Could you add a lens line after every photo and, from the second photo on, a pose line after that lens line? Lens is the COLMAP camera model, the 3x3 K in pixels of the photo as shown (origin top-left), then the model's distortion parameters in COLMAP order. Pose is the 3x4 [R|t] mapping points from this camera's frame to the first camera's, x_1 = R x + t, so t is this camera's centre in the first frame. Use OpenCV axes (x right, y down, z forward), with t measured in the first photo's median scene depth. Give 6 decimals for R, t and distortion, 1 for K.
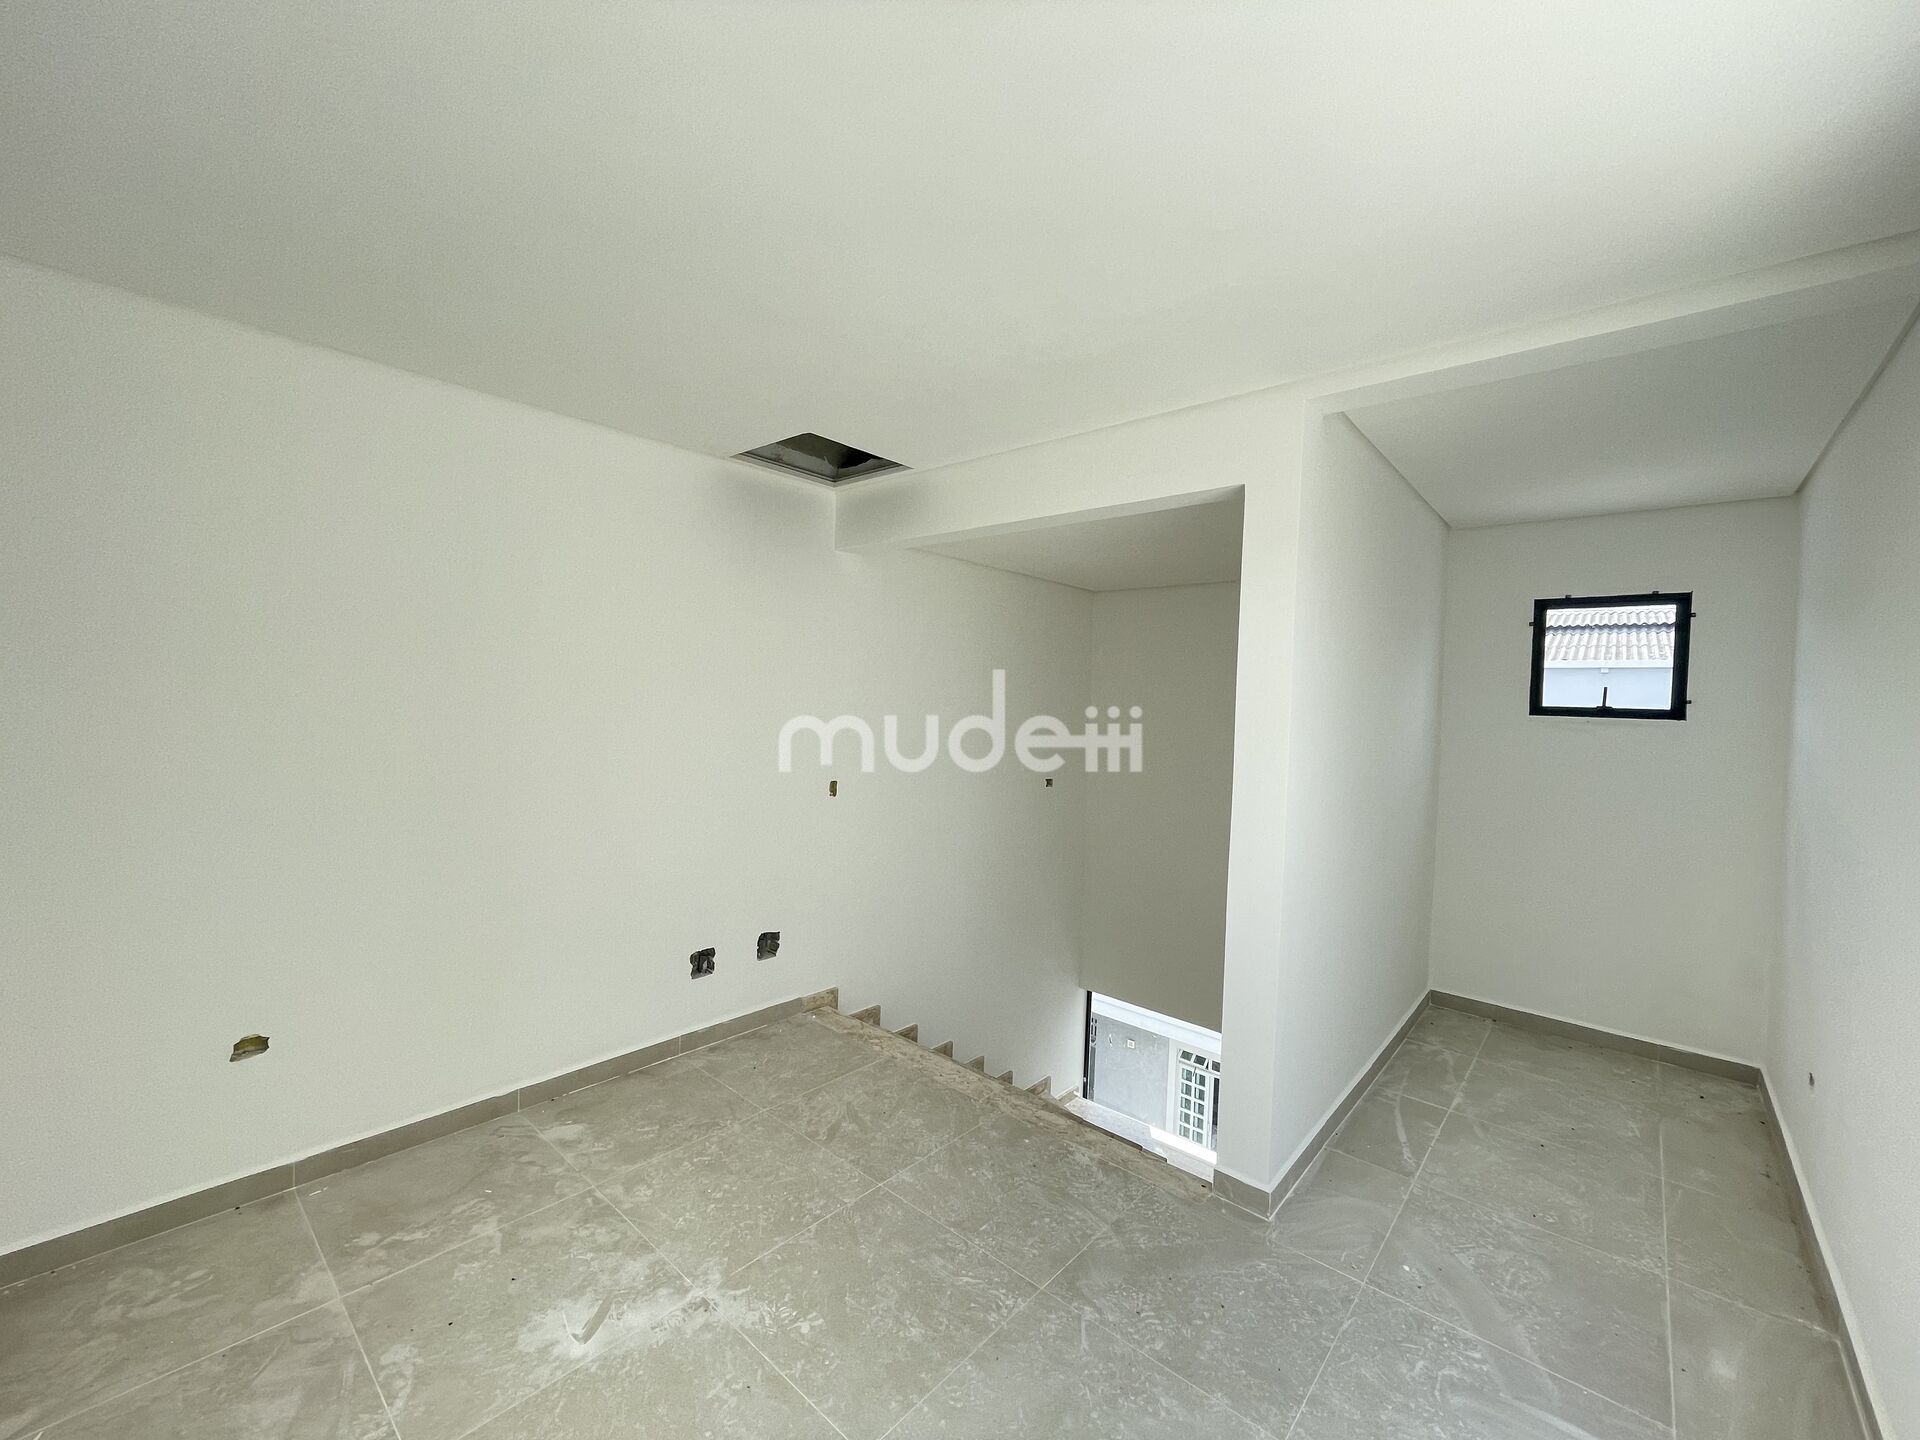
lens RADIAL K [[779.5, 0, 960.9], [0, 779.5, 719.2], [0, 0, 1]] dist [-0.002249, 0.000055]
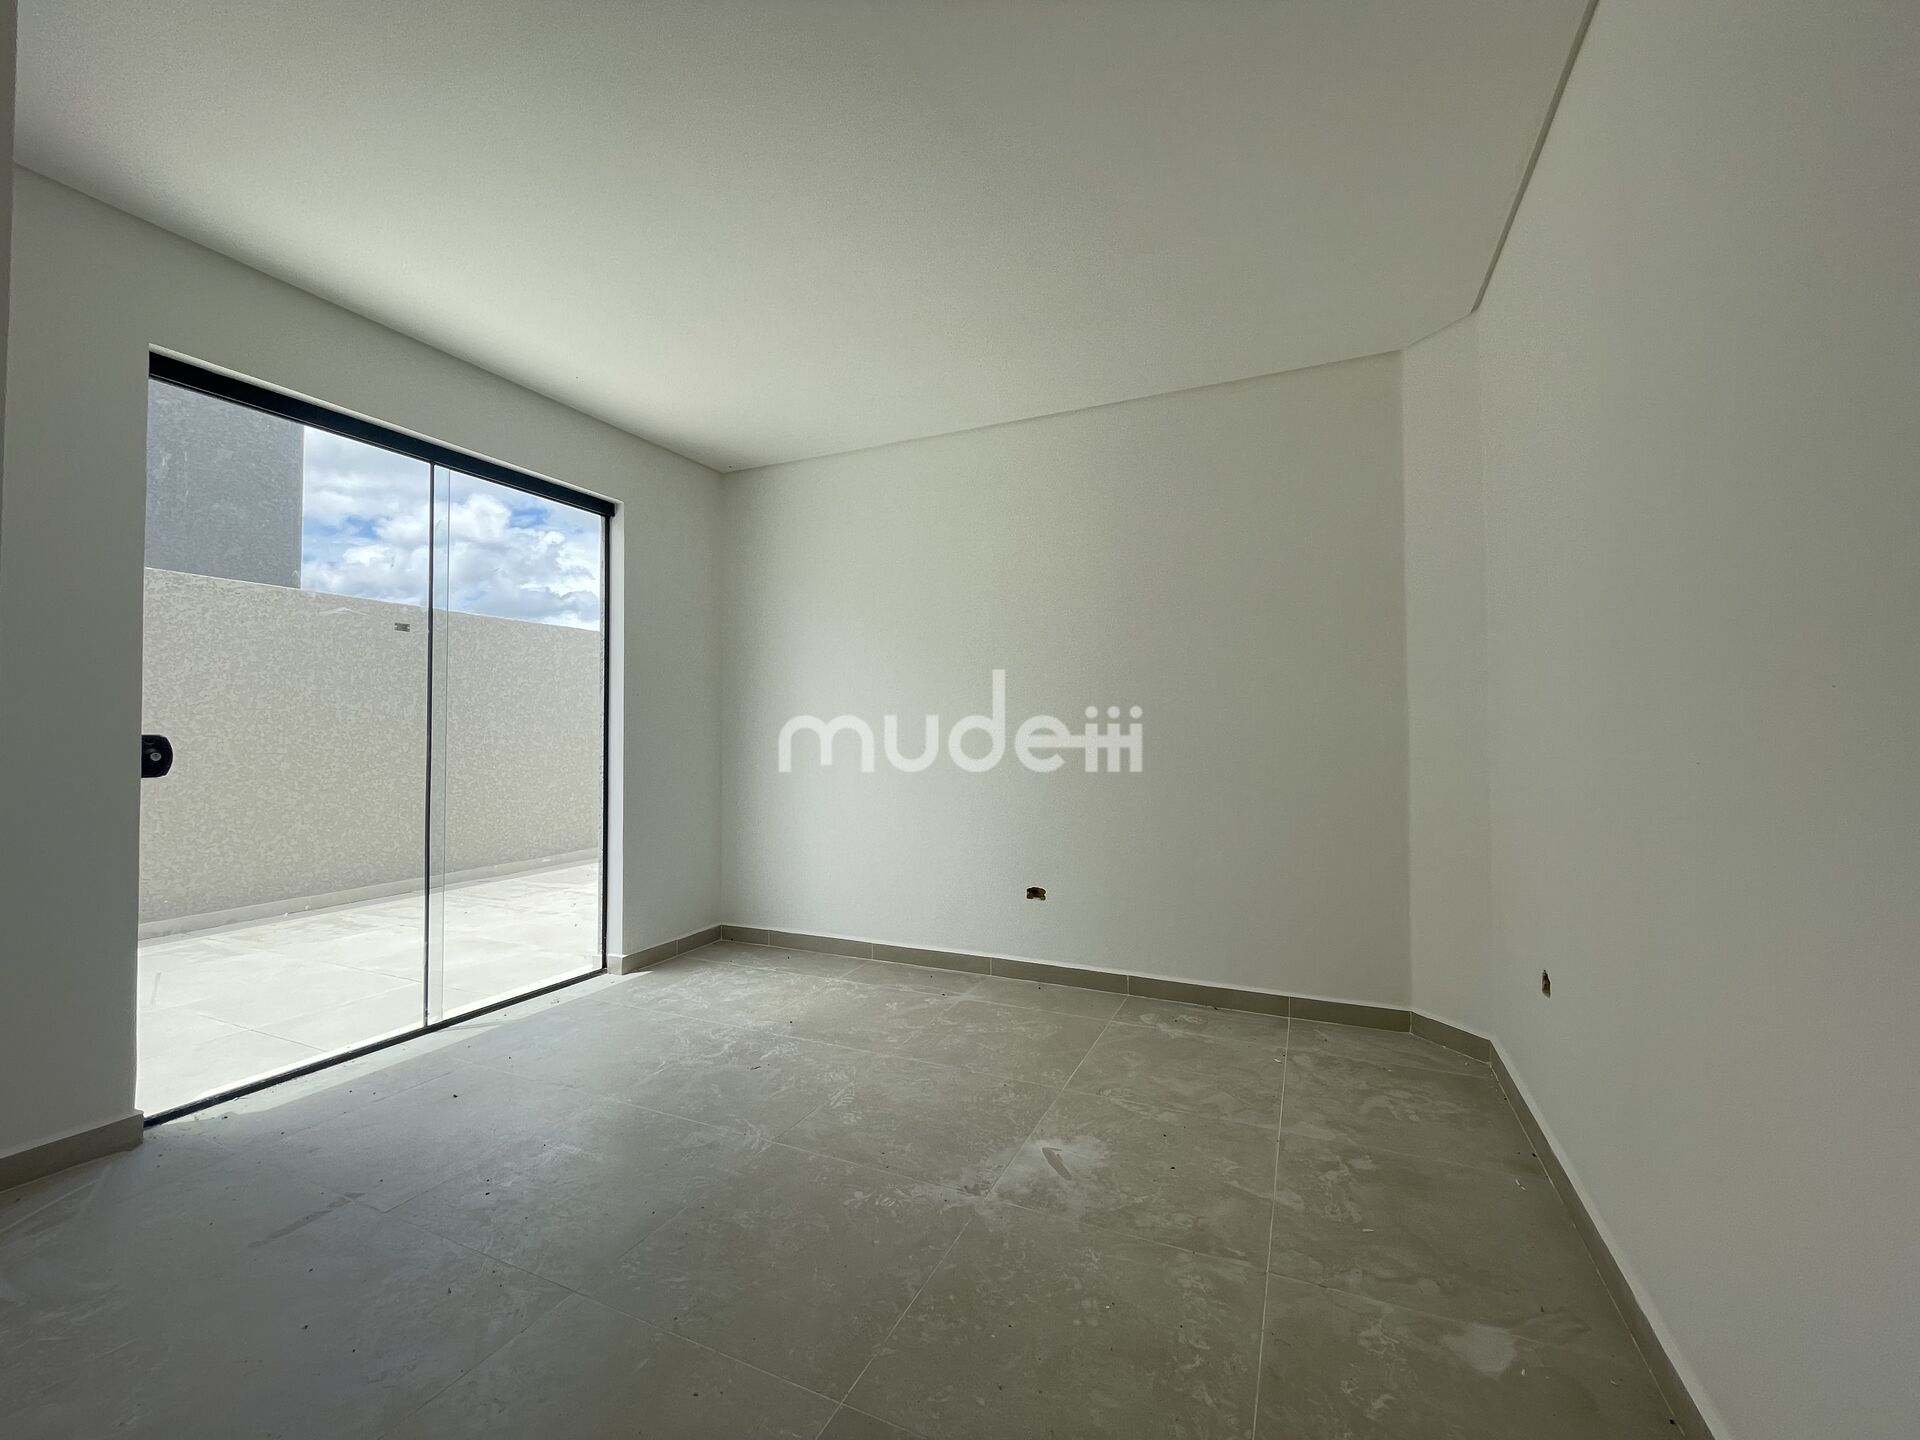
lens RADIAL K [[779.5, 0, 960.2], [0, 779.5, 722.6], [0, 0, 1]] dist [-0.002249, 0.000055]
pose [[-0.957068, -0.036167, -0.287598, -0.016685], [-0.037791, 0.999286, 0.000099, 0.168295], [0.287389, 0.010963, -0.957751, 1.838770]]
